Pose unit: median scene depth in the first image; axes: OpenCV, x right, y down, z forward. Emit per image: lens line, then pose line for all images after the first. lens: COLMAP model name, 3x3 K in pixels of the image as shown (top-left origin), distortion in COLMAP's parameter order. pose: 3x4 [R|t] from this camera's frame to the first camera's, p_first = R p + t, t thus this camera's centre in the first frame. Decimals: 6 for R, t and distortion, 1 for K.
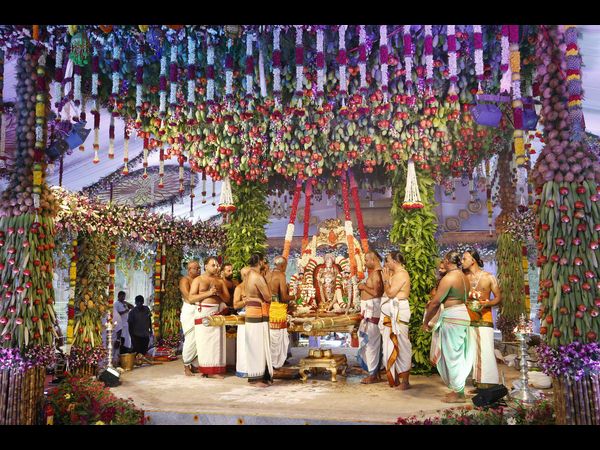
lens RADIAL K [[568.9, 0, 305.1], [0, 568.9, 225.9], [0, 0, 1]] dist [0.036955, 0.000000]
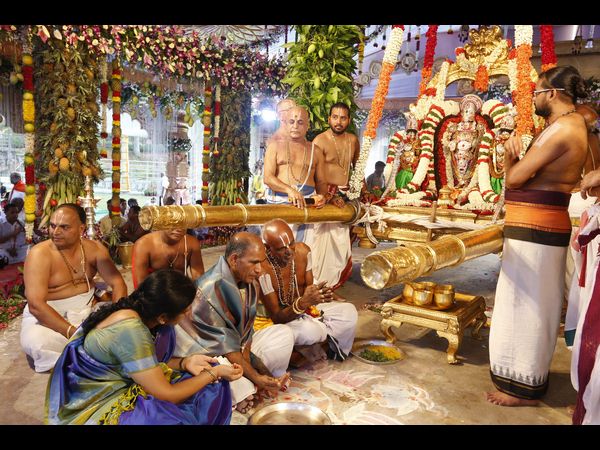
lens RADIAL K [[476.5, 0, 301.4], [0, 476.5, 226.6], [0, 0, 1]] dist [0.020441, 0.009103]
pose [[0.959215, 0.091253, -0.267543, 0.023609], [-0.023754, 0.969134, 0.245387, 0.067759], [0.281678, -0.229024, 0.931776, 0.567416]]
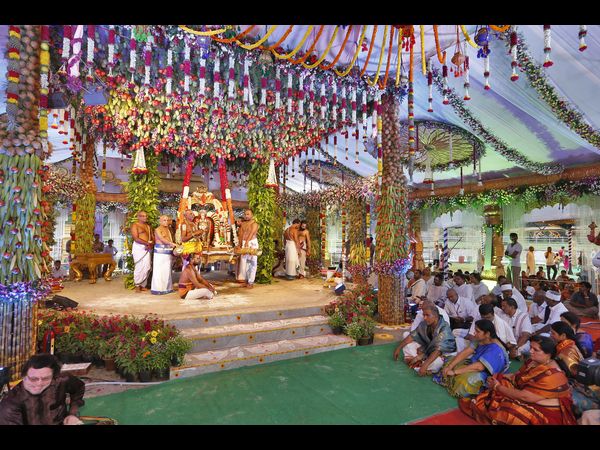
lens RADIAL K [[351.0, 0, 310.8], [0, 351.0, 224.7], [0, 0, 1]] dist [-0.019957, 0.007397]
pose [[0.738923, 0.038406, 0.672694, -0.404048], [-0.093297, 0.994589, 0.045699, 0.021282], [-0.667299, -0.096528, 0.738508, 0.132318]]
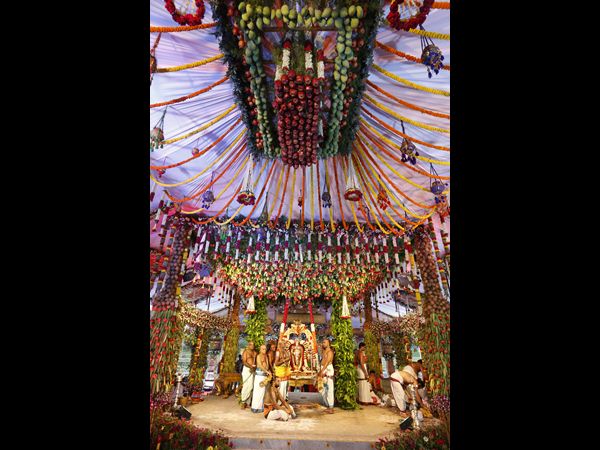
lens RADIAL K [[266.0, 0, 295.5], [0, 266.0, 226.7], [0, 0, 1]] dist [0.002587, 0.001226]
pose [[0.967404, 0.135567, 0.213894, -0.237169], [-0.057939, 0.940724, -0.334187, -0.008854], [-0.246520, 0.310901, 0.917915, 0.022940]]
